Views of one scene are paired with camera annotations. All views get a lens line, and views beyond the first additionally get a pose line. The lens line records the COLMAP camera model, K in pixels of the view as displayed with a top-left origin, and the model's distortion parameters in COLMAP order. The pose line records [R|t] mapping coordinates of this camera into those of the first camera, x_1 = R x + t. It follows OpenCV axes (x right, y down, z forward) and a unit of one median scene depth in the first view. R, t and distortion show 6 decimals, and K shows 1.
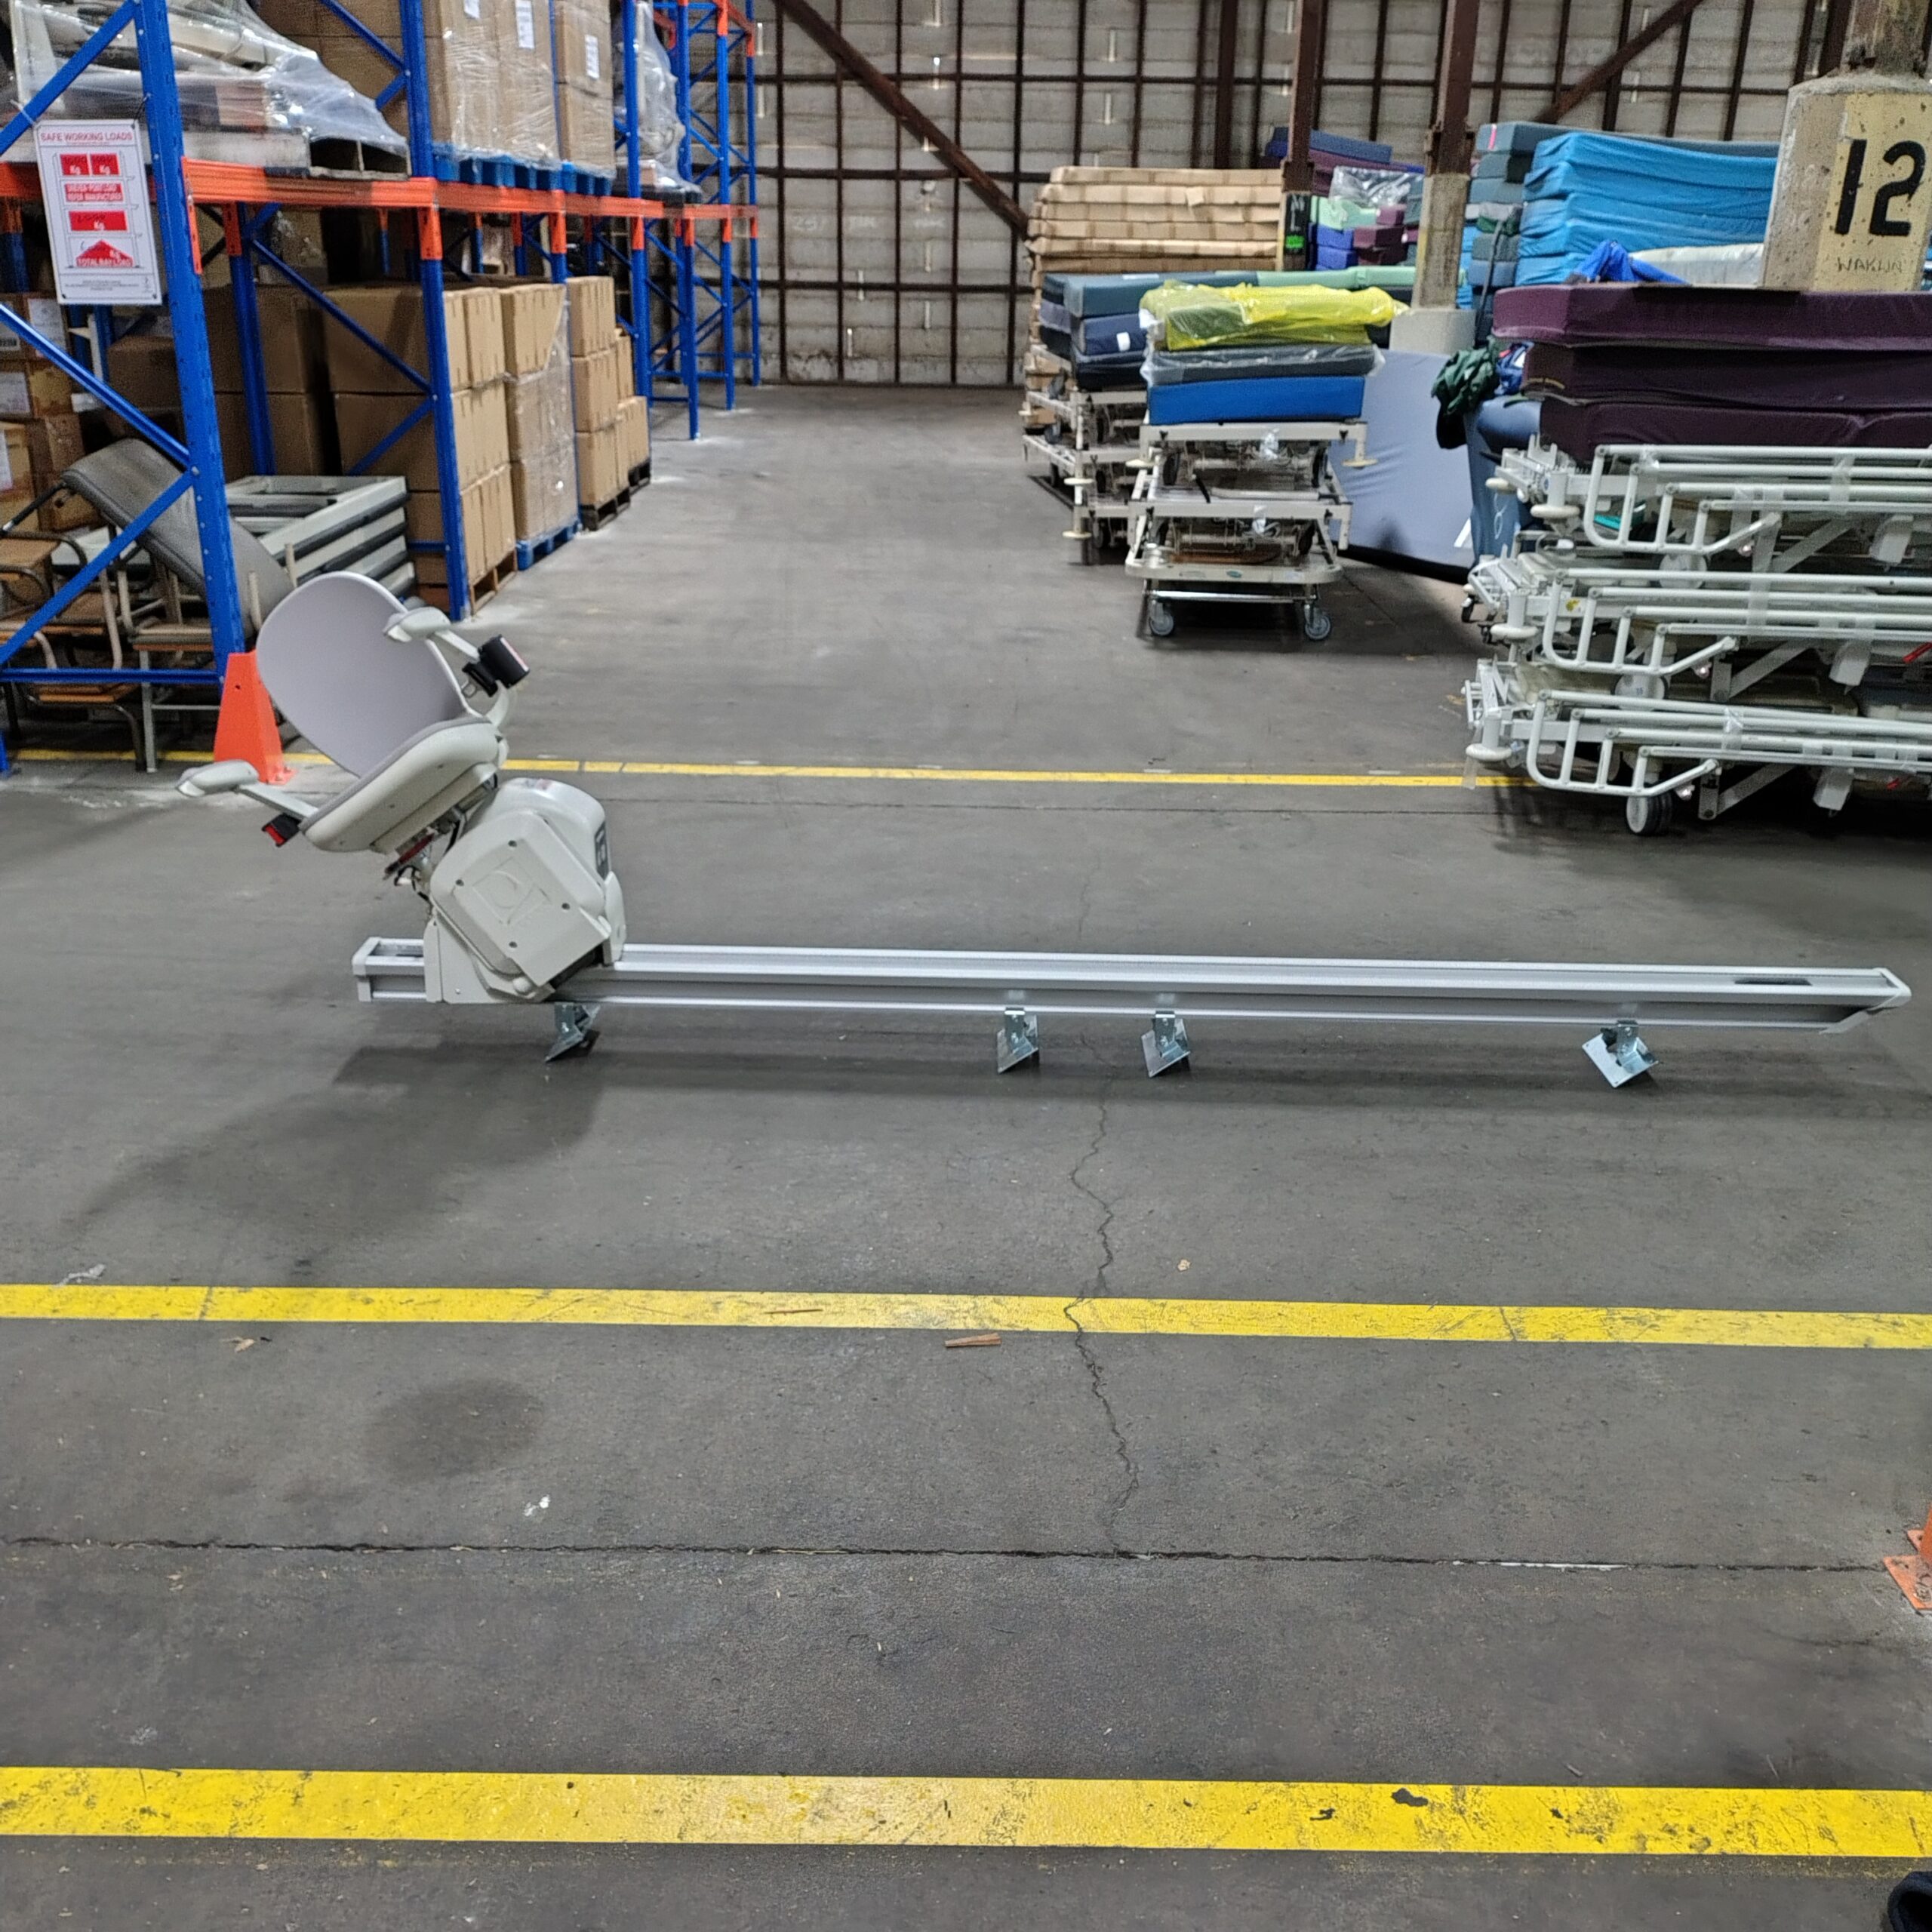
lens RADIAL K [[1991.3, 0, 953.2], [0, 1991.3, 1038.1], [0, 0, 1]] dist [0.063680, -0.140077]
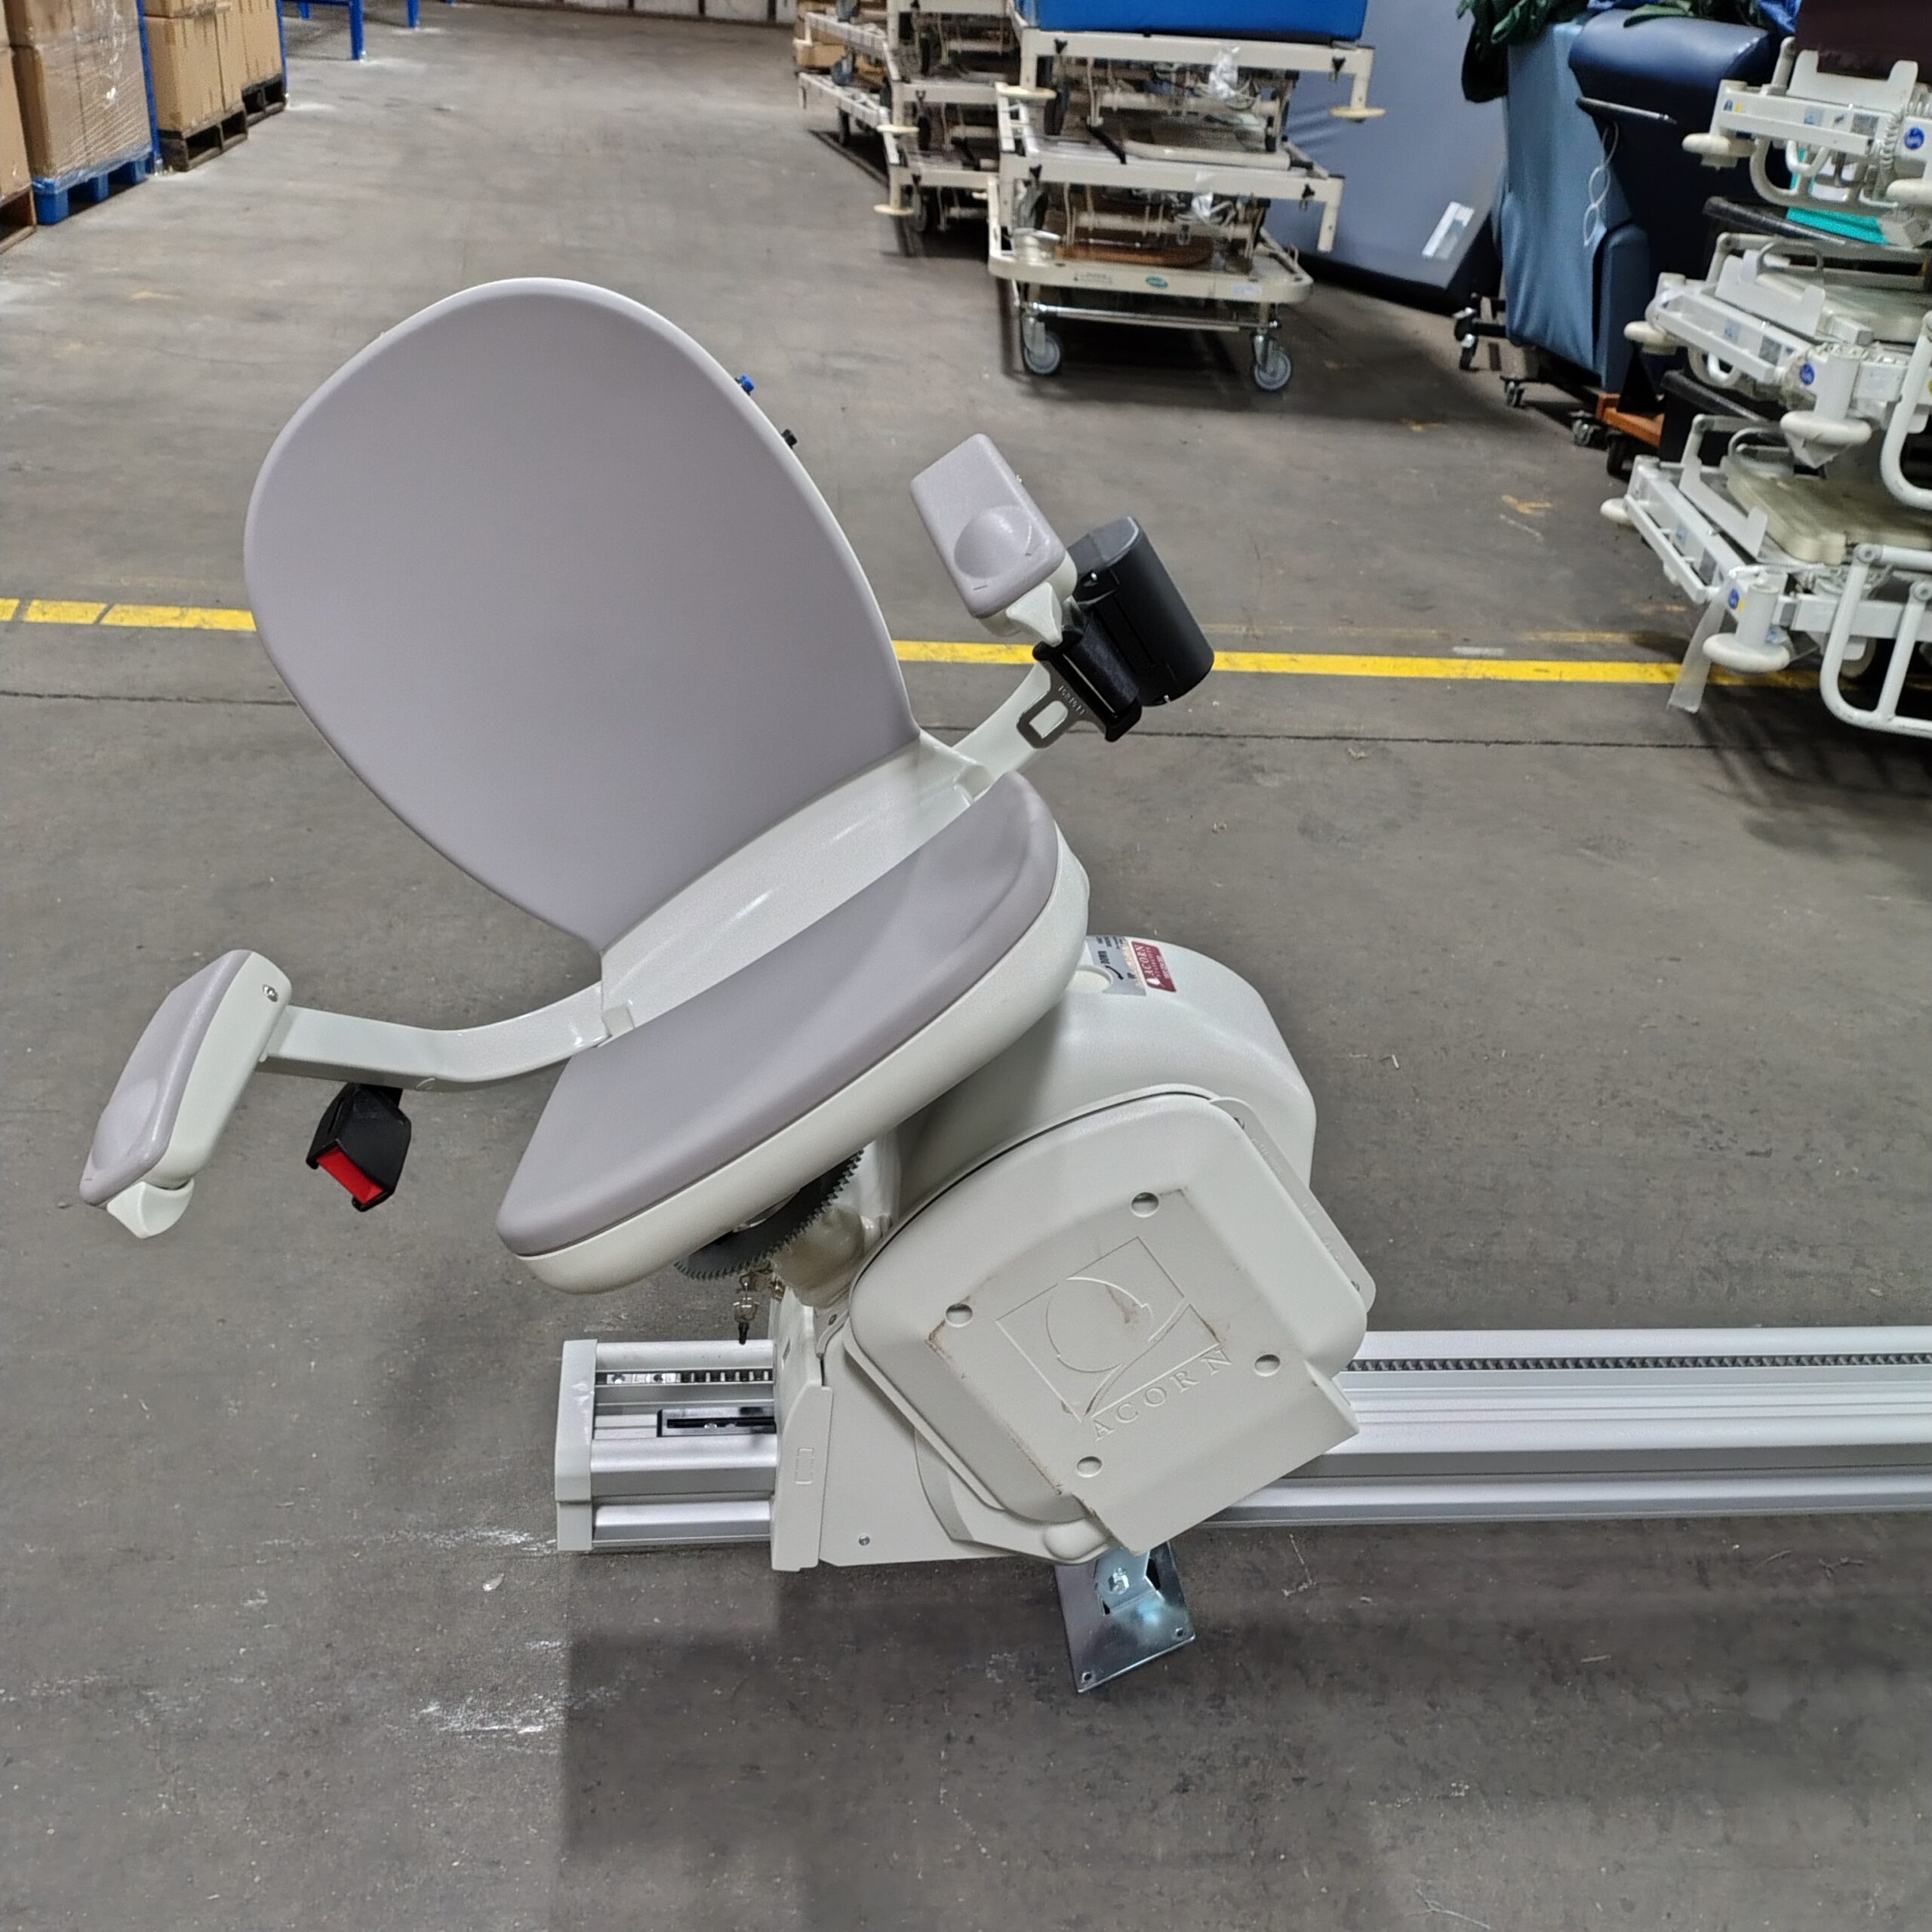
lens RADIAL K [[1991.3, 0, 953.2], [0, 1991.3, 1038.1], [0, 0, 1]] dist [0.063680, -0.140077]
pose [[0.991600, -0.001598, 0.129333, -0.009935], [-0.016303, 0.990405, 0.137232, -0.075343], [-0.128311, -0.138188, 0.982059, 0.327837]]
